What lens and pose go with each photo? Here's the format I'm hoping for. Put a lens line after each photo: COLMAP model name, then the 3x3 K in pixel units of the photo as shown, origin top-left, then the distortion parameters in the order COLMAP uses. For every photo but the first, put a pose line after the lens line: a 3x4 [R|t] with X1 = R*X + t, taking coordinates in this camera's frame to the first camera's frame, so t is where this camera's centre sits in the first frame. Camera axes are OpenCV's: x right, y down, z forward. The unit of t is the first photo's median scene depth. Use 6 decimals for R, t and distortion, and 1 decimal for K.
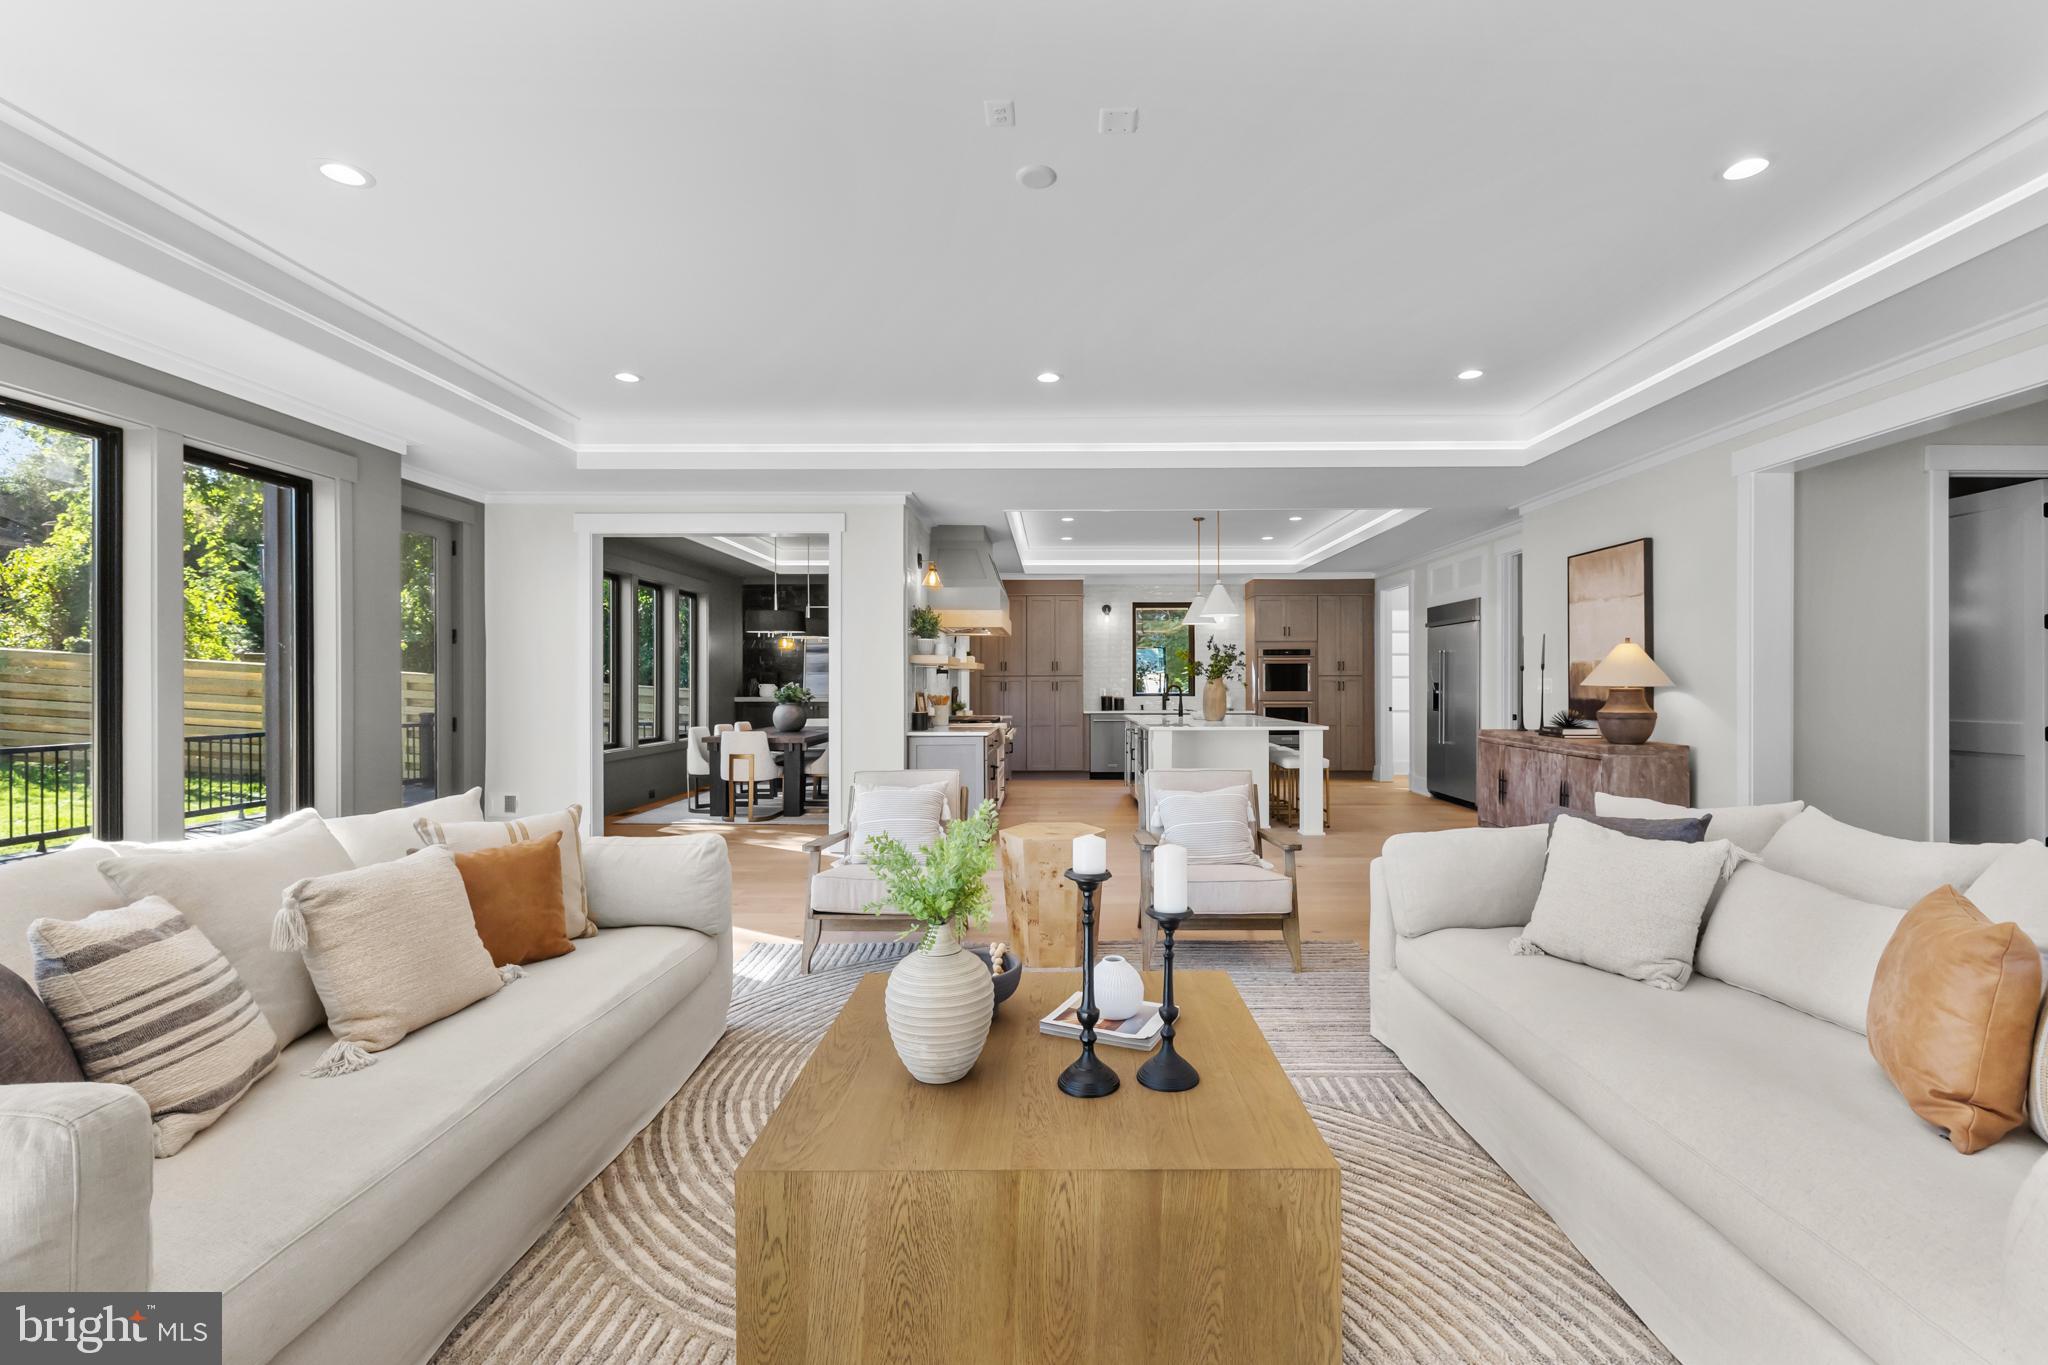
lens RADIAL K [[851.7, 0, 1024.0], [0, 851.7, 682.5], [0, 0, 1]] dist [-0.010023, 0.000008]
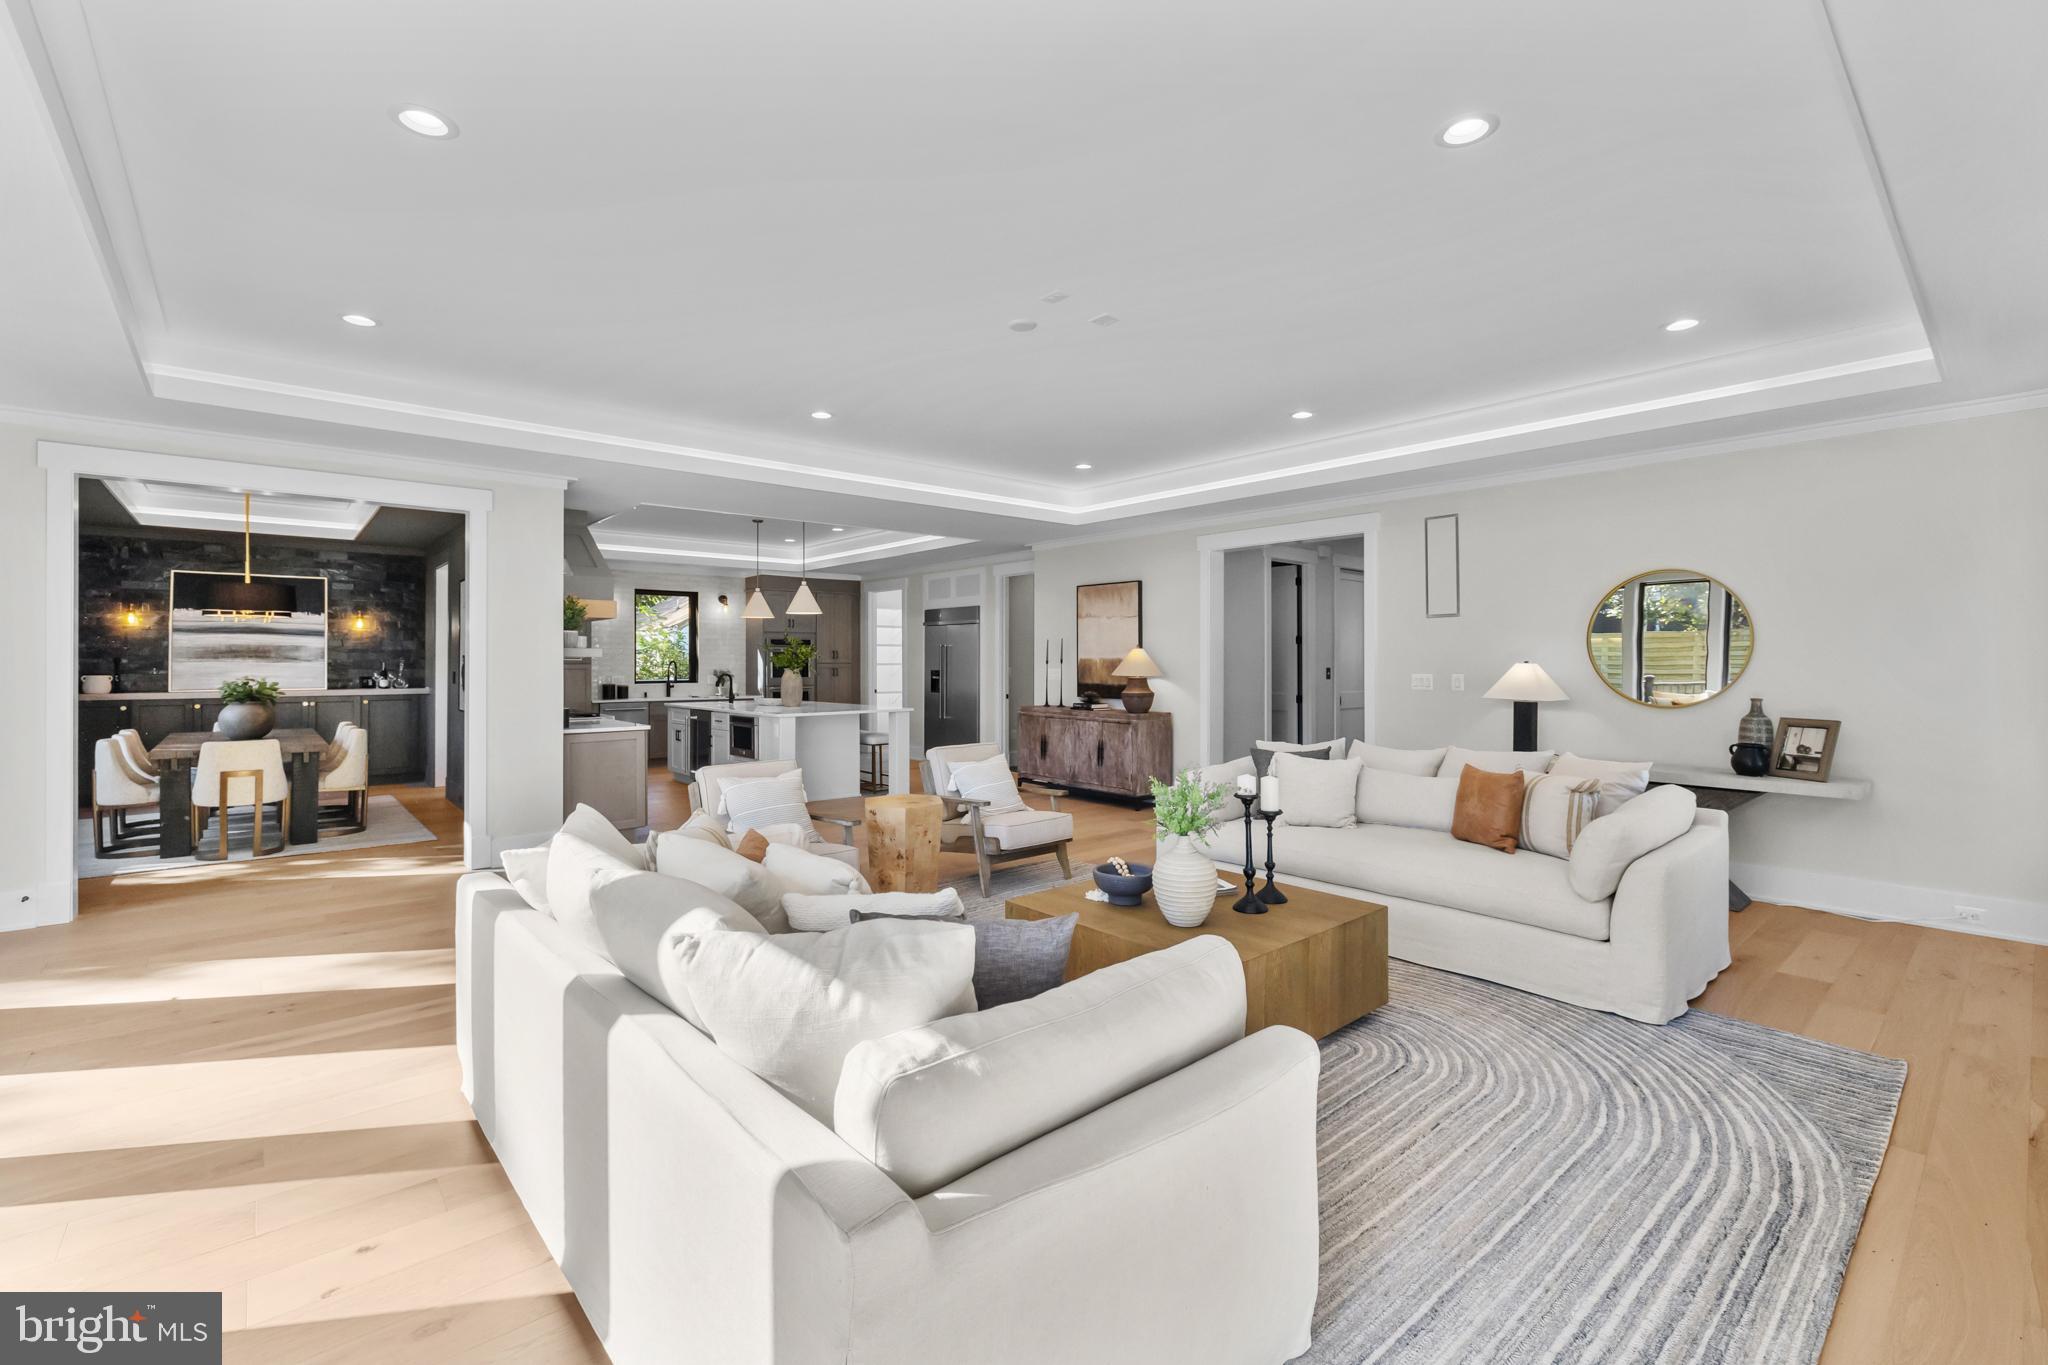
lens RADIAL K [[879.2, 0, 931.8], [0, 879.2, 654.3], [0, 0, 1]] dist [0.000074, -0.000010]
pose [[0.776721, 0.002864, 0.629838, -0.532872], [0.001846, 0.999975, -0.006824, -0.022390], [-0.629842, 0.006463, 0.776697, -0.017134]]
